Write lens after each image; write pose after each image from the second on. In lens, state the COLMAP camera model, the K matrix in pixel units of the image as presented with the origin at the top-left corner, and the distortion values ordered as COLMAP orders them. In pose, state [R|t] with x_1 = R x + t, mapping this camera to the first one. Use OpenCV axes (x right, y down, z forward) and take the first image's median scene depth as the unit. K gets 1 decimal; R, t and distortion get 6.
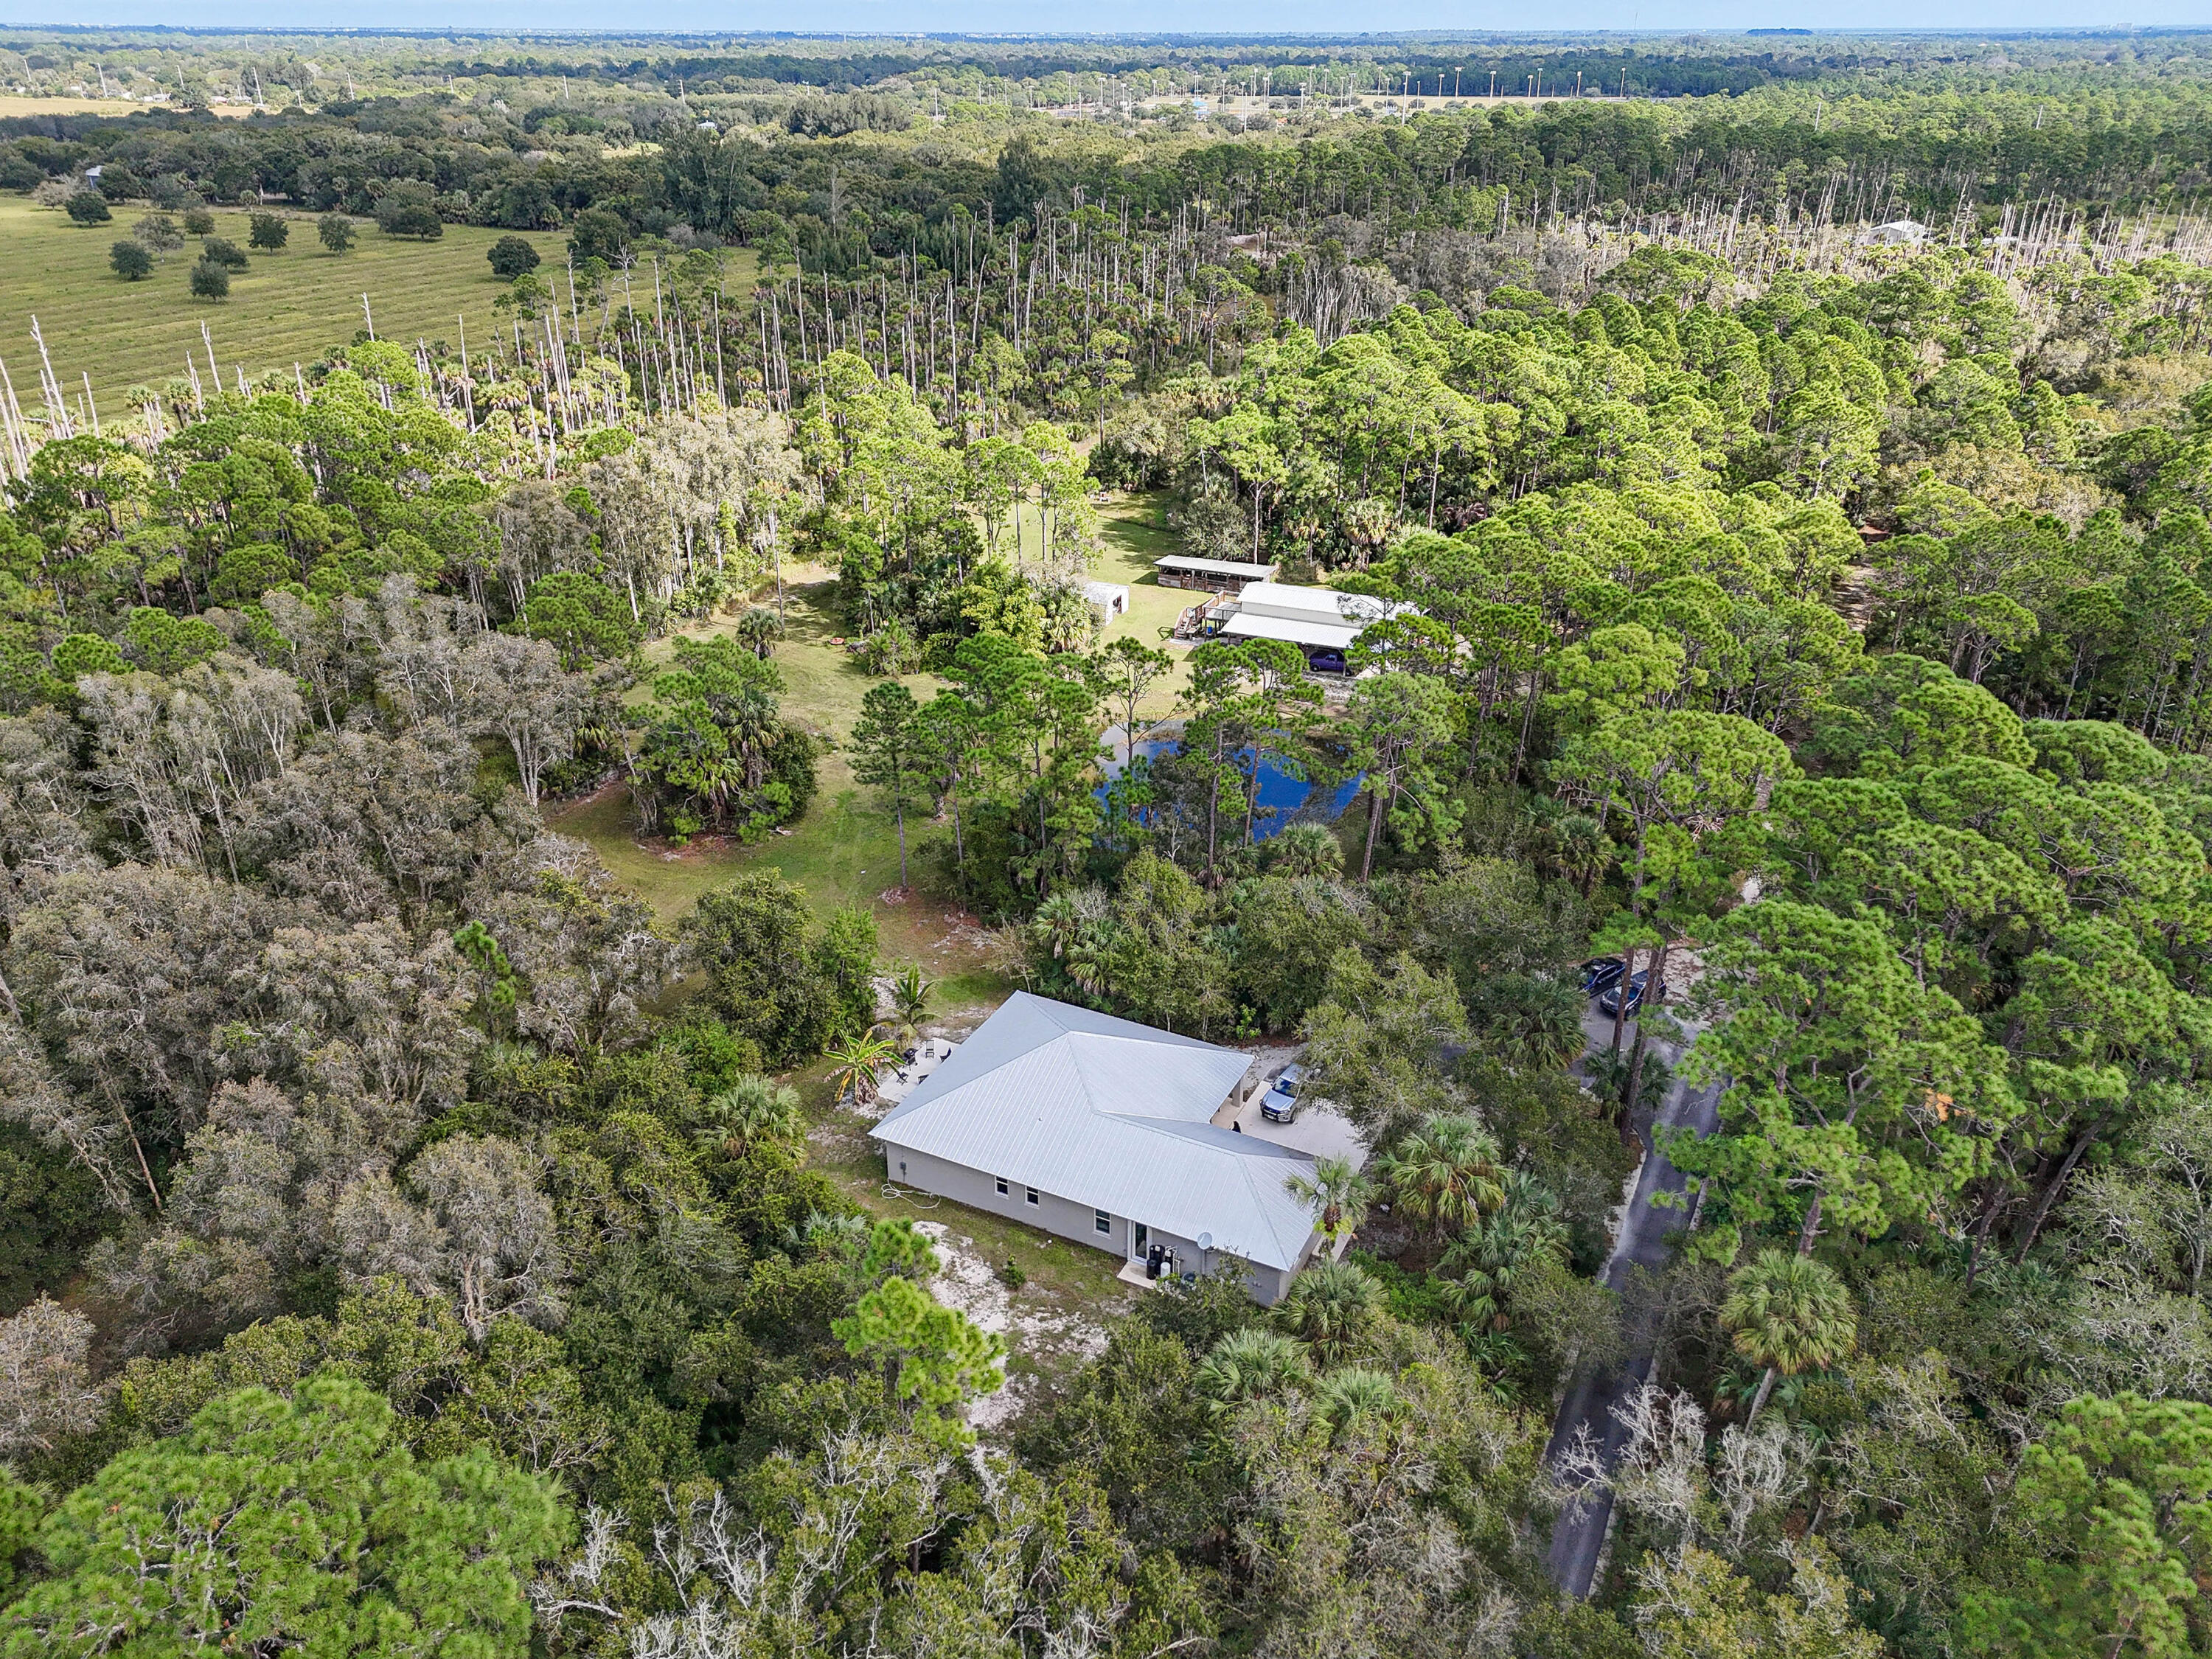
lens RADIAL K [[1635.3, 0, 1106.0], [0, 1635.3, 829.5], [0, 0, 1]] dist [0.041292, -0.006841]
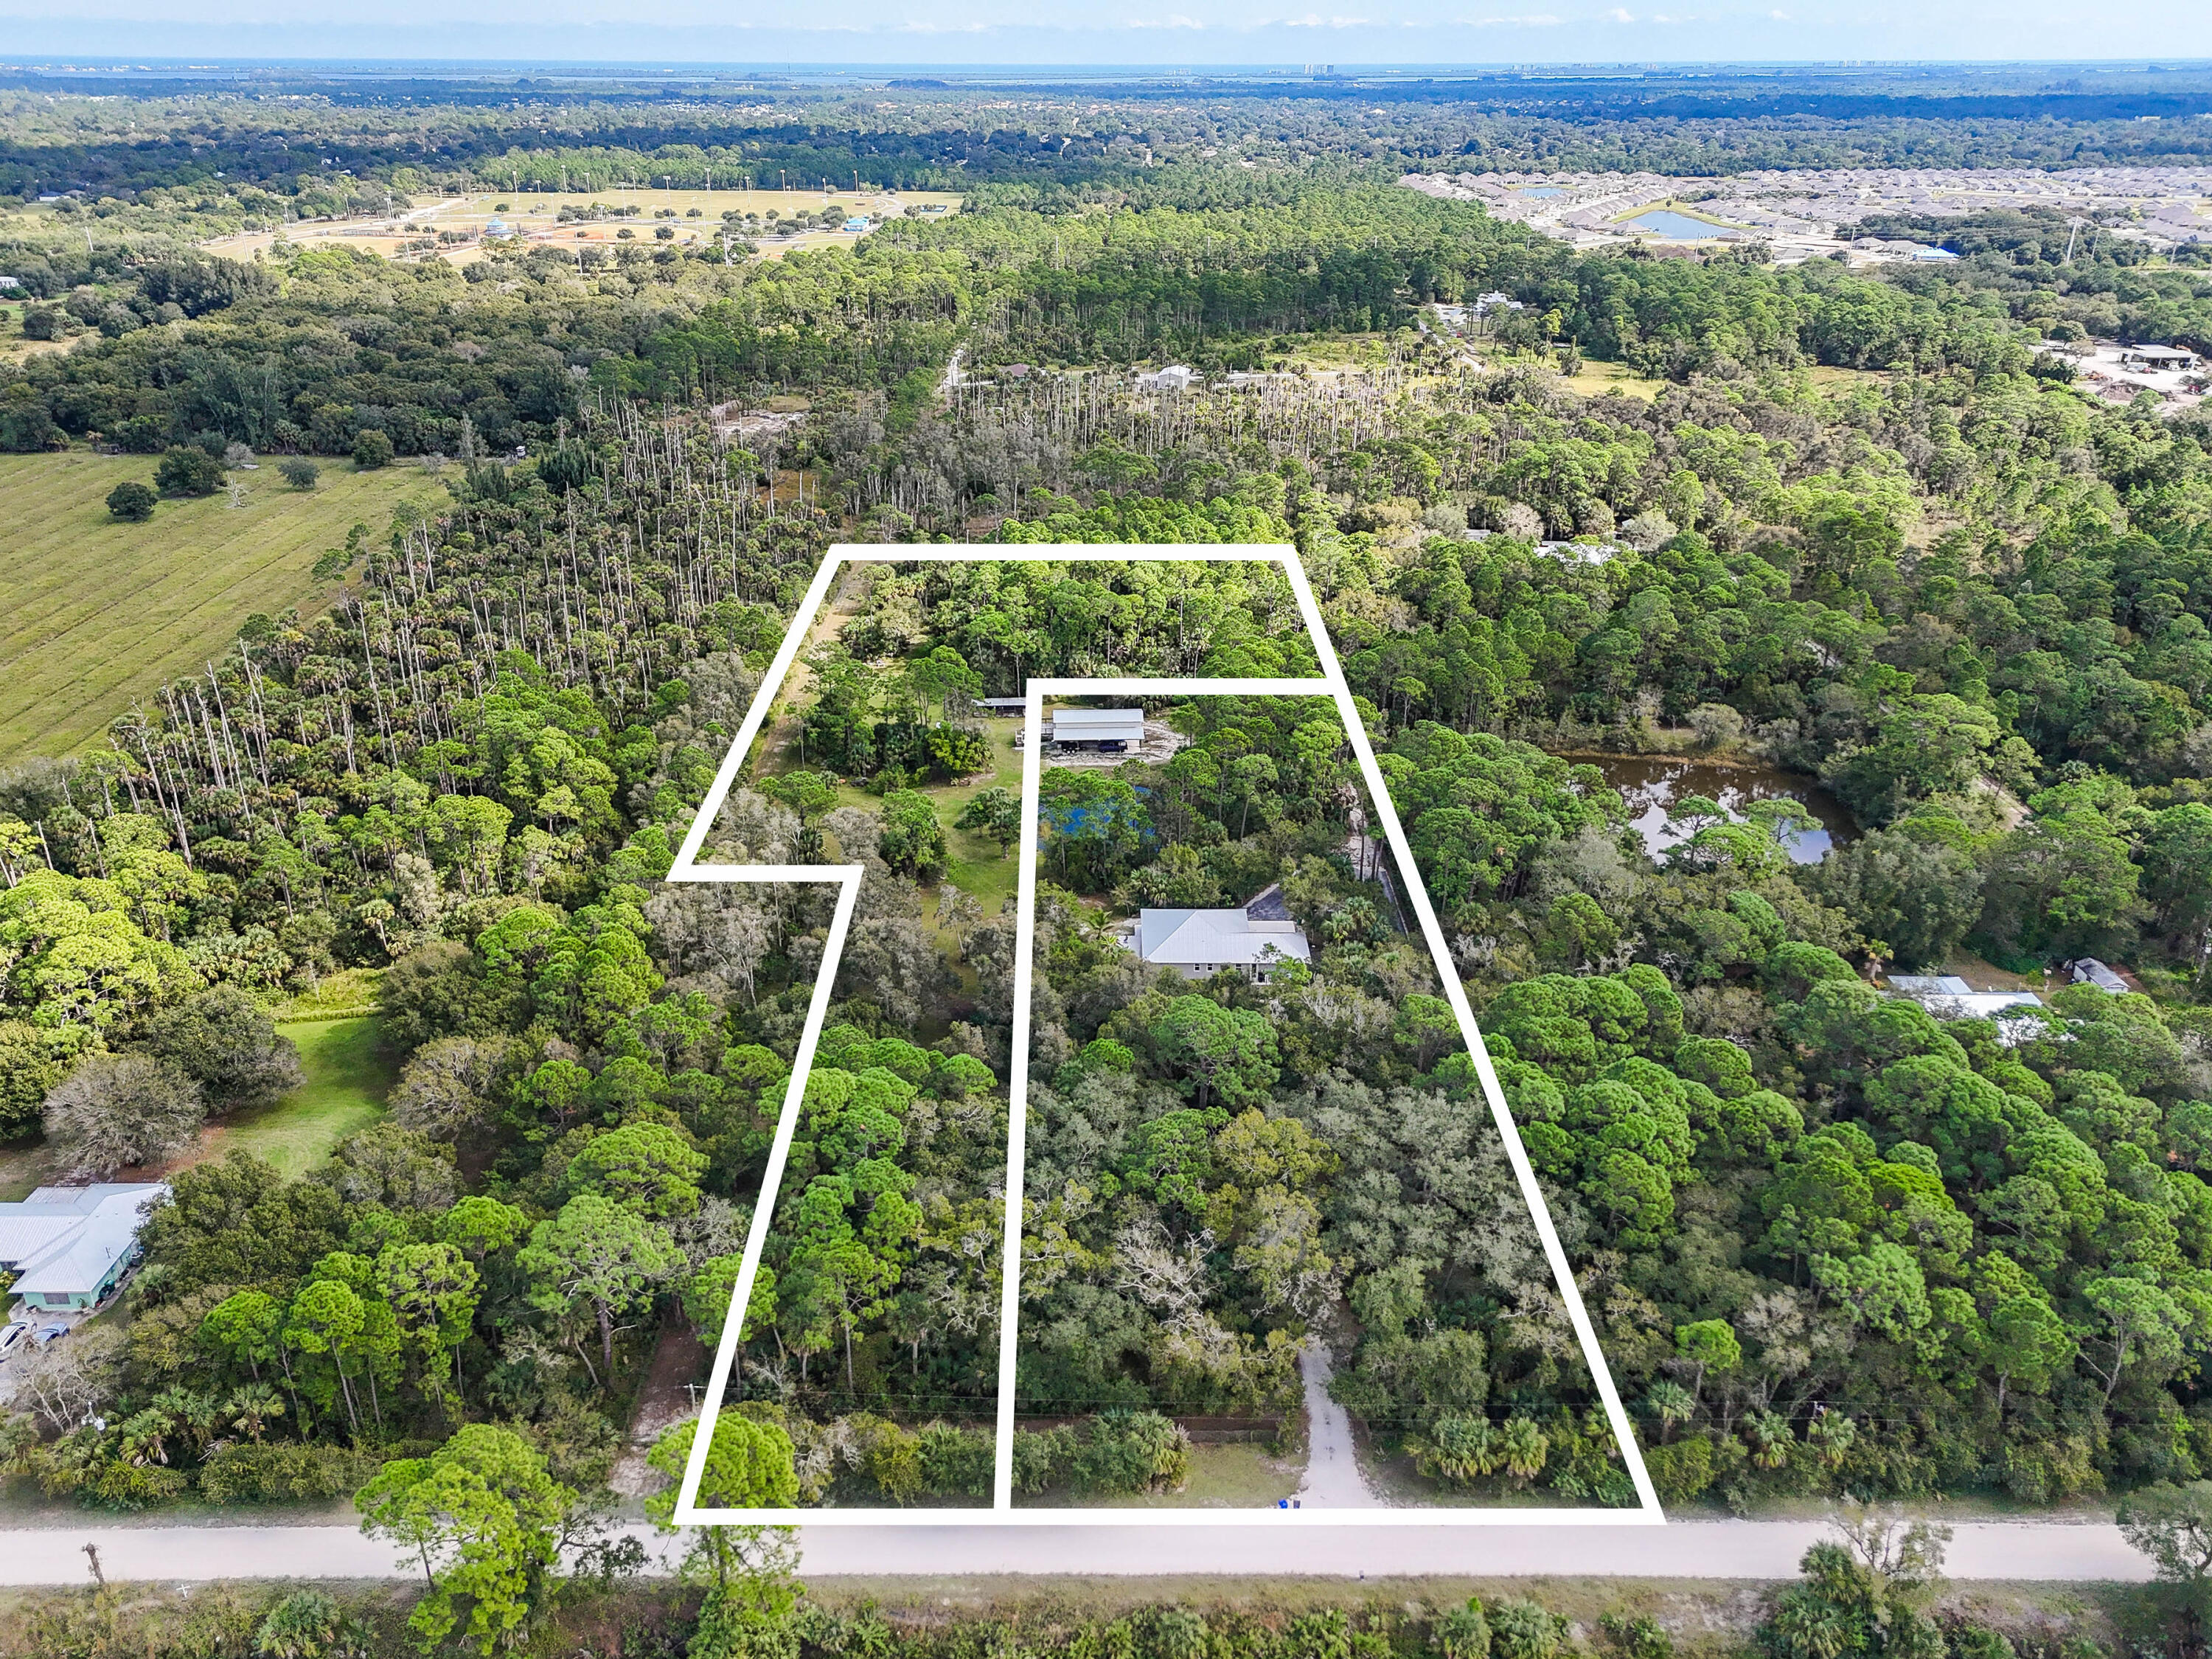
lens RADIAL K [[1635.3, 0, 1106.0], [0, 1635.3, 829.5], [0, 0, 1]] dist [0.041292, -0.006841]
pose [[0.892177, -0.191826, 0.408930, -0.604229], [0.196399, 0.980026, 0.031233, -0.059081], [-0.406753, 0.052449, 0.912031, -0.680983]]
